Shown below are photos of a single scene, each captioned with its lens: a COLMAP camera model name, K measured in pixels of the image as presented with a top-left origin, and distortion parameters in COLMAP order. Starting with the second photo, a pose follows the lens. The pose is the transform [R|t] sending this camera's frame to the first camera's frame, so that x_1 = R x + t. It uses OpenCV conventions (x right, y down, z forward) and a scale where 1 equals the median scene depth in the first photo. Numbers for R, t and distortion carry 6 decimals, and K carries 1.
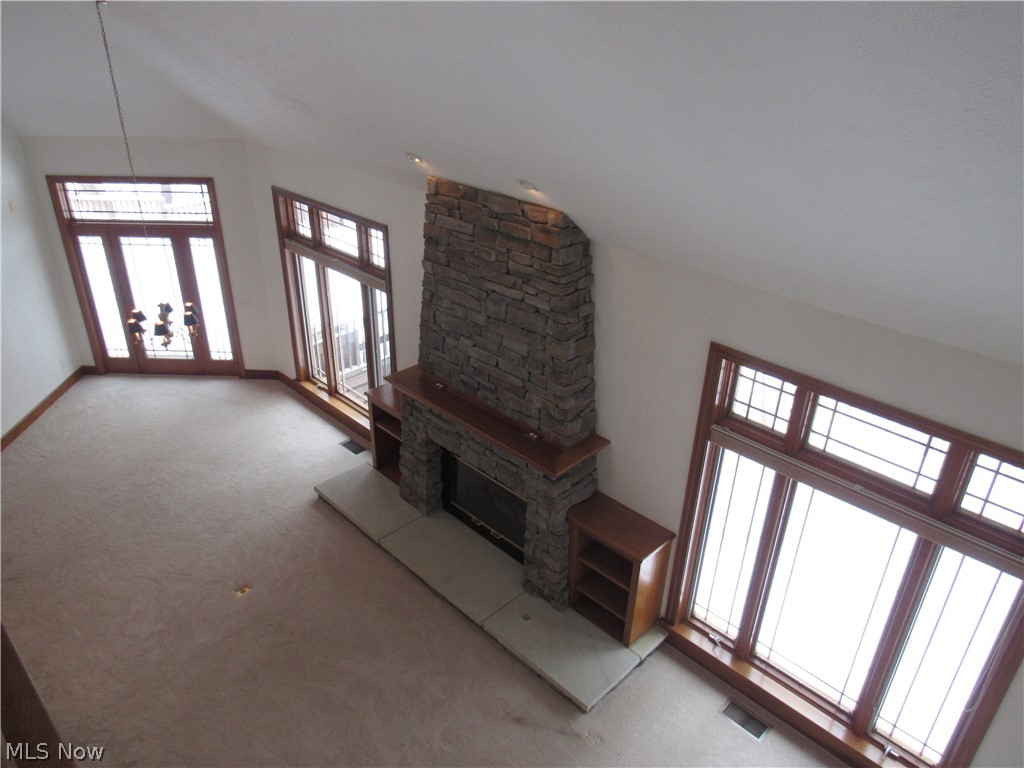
lens RADIAL K [[739.9, 0, 514.8], [0, 739.9, 386.8], [0, 0, 1]] dist [0.007173, -0.006201]
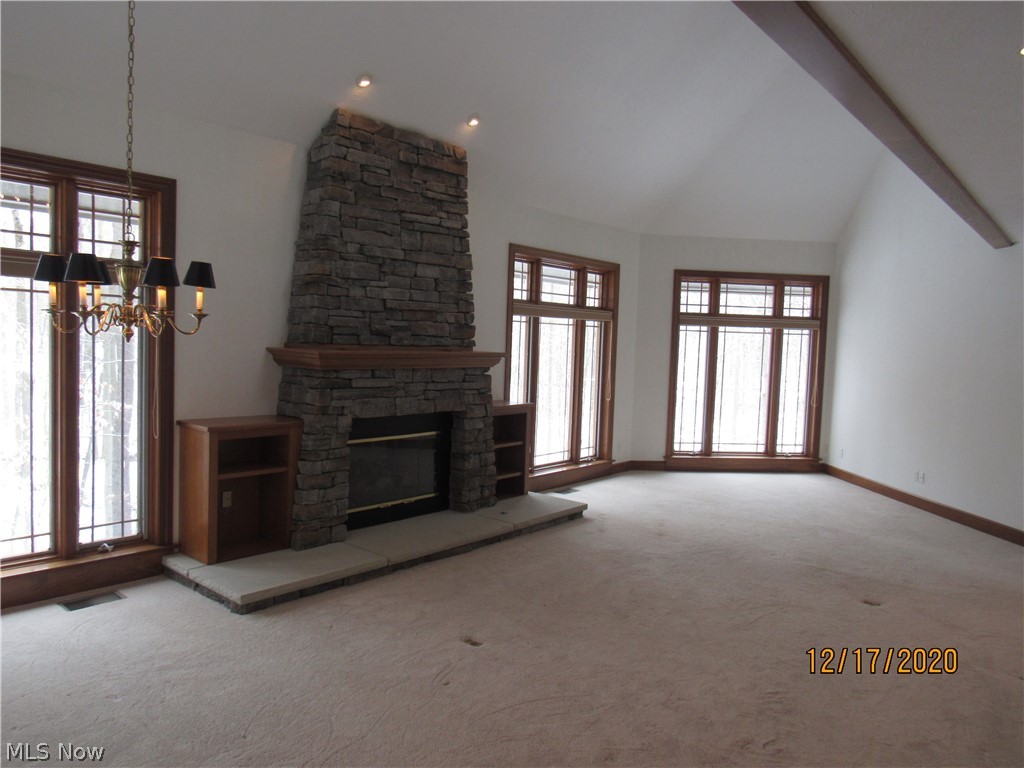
lens RADIAL K [[739.9, 0, 509.9], [0, 739.9, 384.1], [0, 0, 1]] dist [0.007173, -0.006201]
pose [[-0.089648, -0.086830, 0.992181, -1.034752], [0.443212, 0.888641, 0.117814, 0.016225], [-0.891923, 0.450308, -0.041181, 0.931907]]
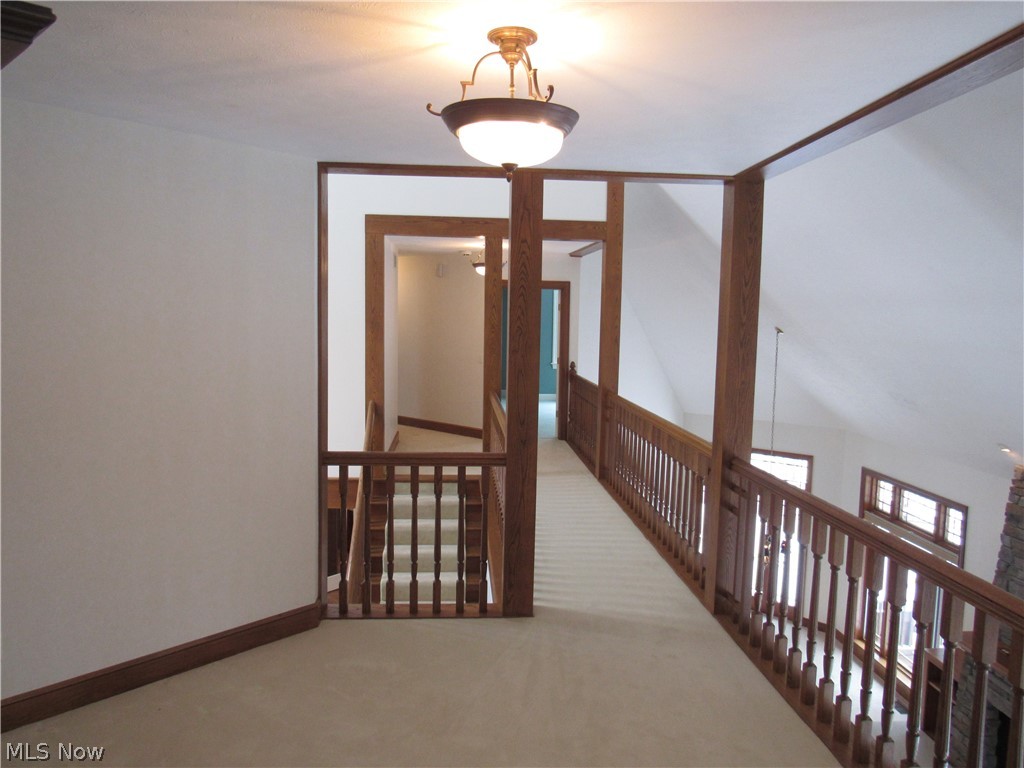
lens RADIAL K [[739.9, 0, 508.7], [0, 739.9, 387.0], [0, 0, 1]] dist [0.007173, -0.006201]
pose [[0.755144, 0.054407, -0.653297, 0.039546], [-0.307745, 0.909340, -0.279991, 0.182894], [0.578835, 0.412482, 0.703426, -0.366369]]
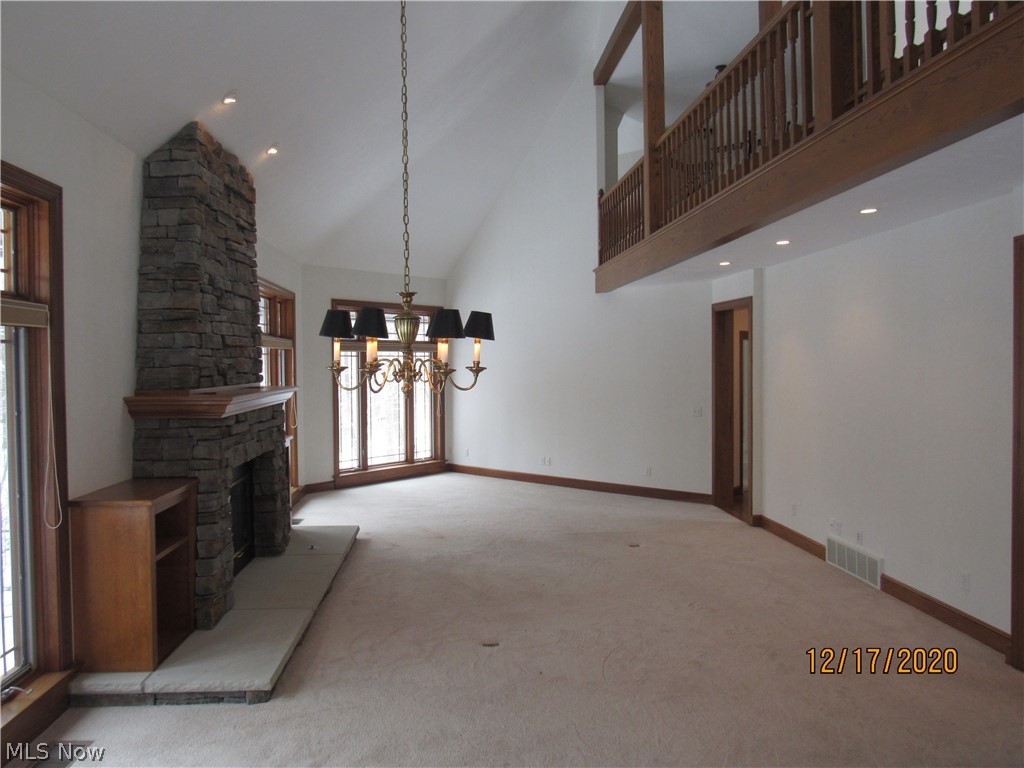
lens RADIAL K [[739.9, 0, 504.8], [0, 739.9, 381.7], [0, 0, 1]] dist [0.007173, -0.006201]
pose [[-0.762312, -0.030002, 0.646514, -0.871856], [0.302612, 0.866486, 0.397024, -0.237409], [-0.572107, 0.498299, -0.651453, 1.390465]]
